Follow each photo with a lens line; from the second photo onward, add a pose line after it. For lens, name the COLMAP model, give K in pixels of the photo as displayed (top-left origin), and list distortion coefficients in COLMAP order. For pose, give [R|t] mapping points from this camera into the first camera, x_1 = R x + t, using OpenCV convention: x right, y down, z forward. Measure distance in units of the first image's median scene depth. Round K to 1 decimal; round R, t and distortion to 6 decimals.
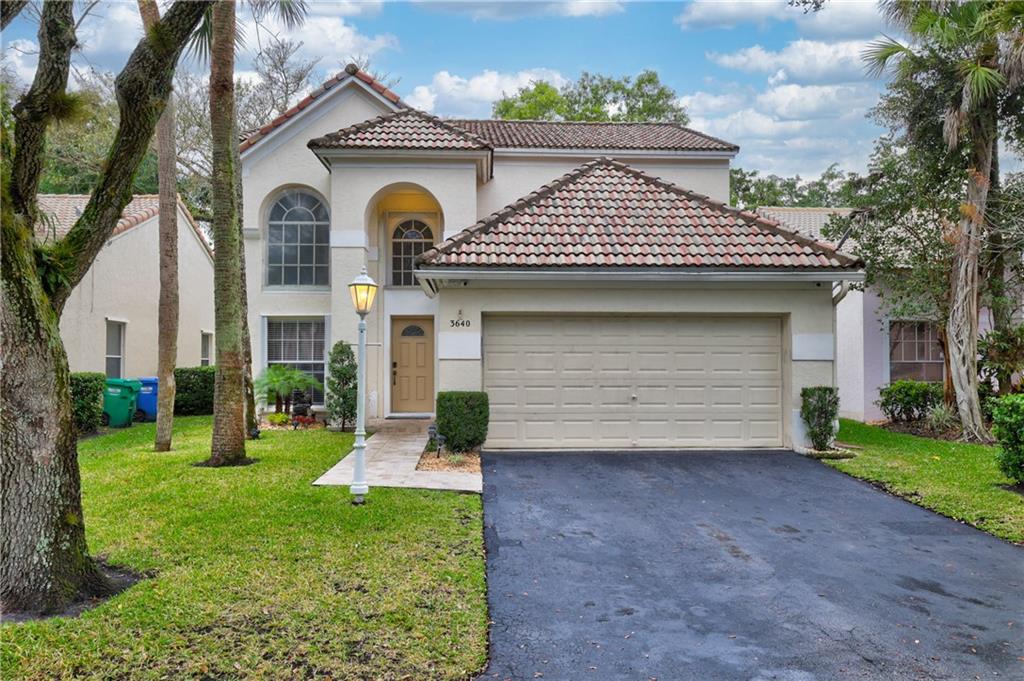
lens RADIAL K [[756.2, 0, 512.0], [0, 756.2, 337.7], [0, 0, 1]] dist [0.002306, 0.003777]
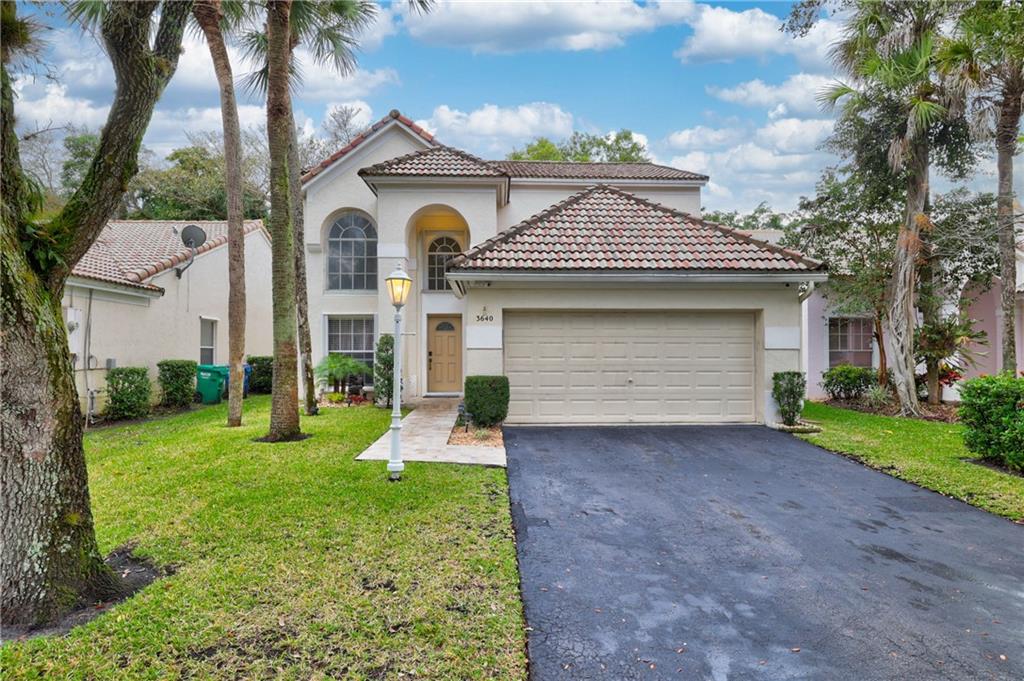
lens RADIAL K [[547.1, 0, 510.7], [0, 547.1, 341.9], [0, 0, 1]] dist [0.002862, 0.000923]
pose [[0.999929, -0.001361, -0.011847, -0.017451], [0.001511, 0.999919, 0.012655, 0.007124], [0.011828, -0.012672, 0.999850, 0.142871]]
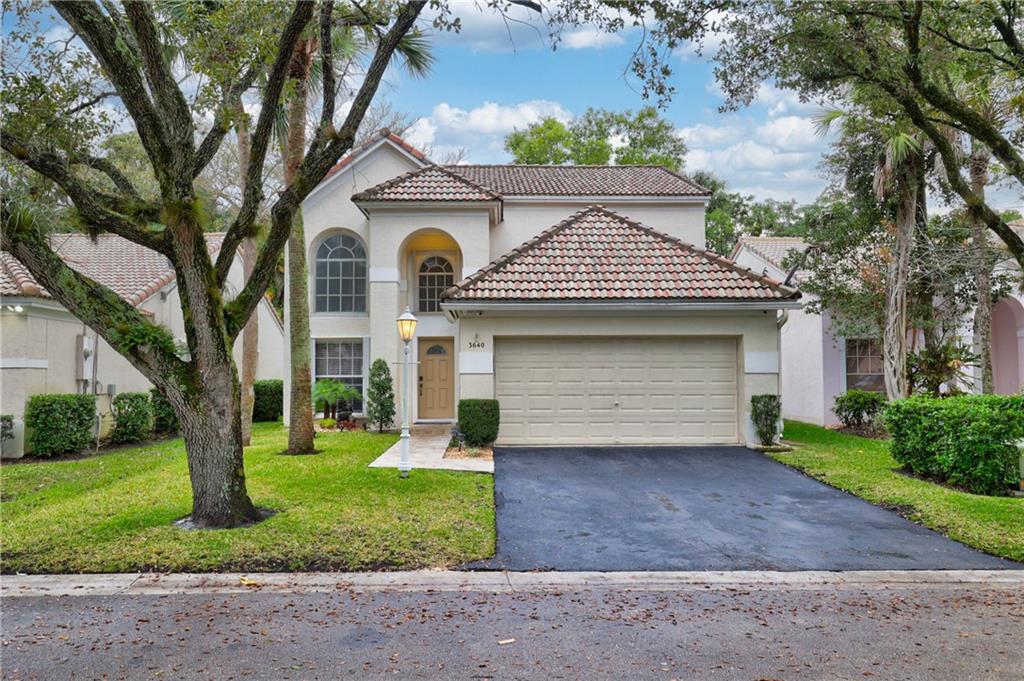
lens RADIAL K [[756.2, 0, 506.5], [0, 756.2, 342.5], [0, 0, 1]] dist [0.002306, 0.003777]
pose [[0.999629, -0.005016, -0.026784, 0.015098], [0.004667, 0.999904, -0.013076, -0.006444], [0.026847, 0.012946, 0.999556, -0.255389]]
